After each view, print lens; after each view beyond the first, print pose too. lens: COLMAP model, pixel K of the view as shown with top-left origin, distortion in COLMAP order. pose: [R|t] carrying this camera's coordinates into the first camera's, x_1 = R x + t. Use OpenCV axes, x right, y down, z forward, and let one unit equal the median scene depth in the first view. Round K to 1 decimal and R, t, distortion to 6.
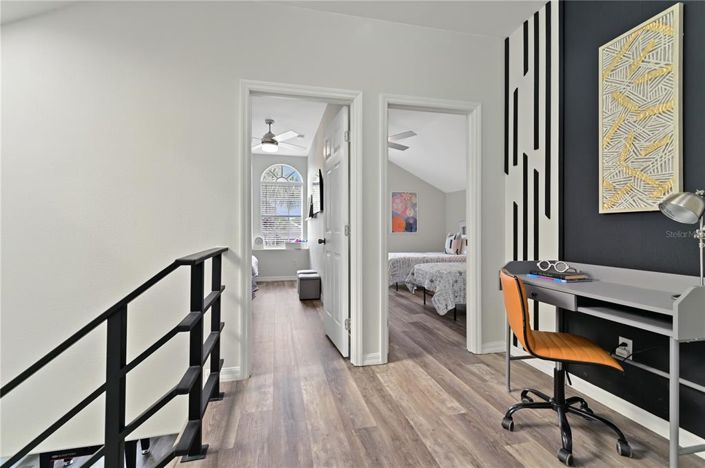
lens RADIAL K [[324.7, 0, 352.5], [0, 324.7, 234.0], [0, 0, 1]] dist [-0.000528, 0.000139]
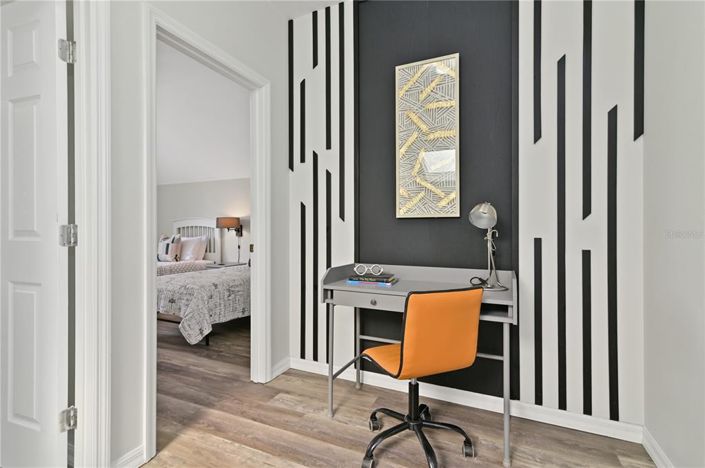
lens RADIAL K [[326.6, 0, 353.3], [0, 326.6, 231.2], [0, 0, 1]] dist [0.002831, -0.000298]
pose [[0.607132, -0.002047, 0.794598, -0.150255], [0.010218, 0.999934, -0.005232, -0.009985], [-0.794535, 0.011296, 0.607113, 0.329466]]
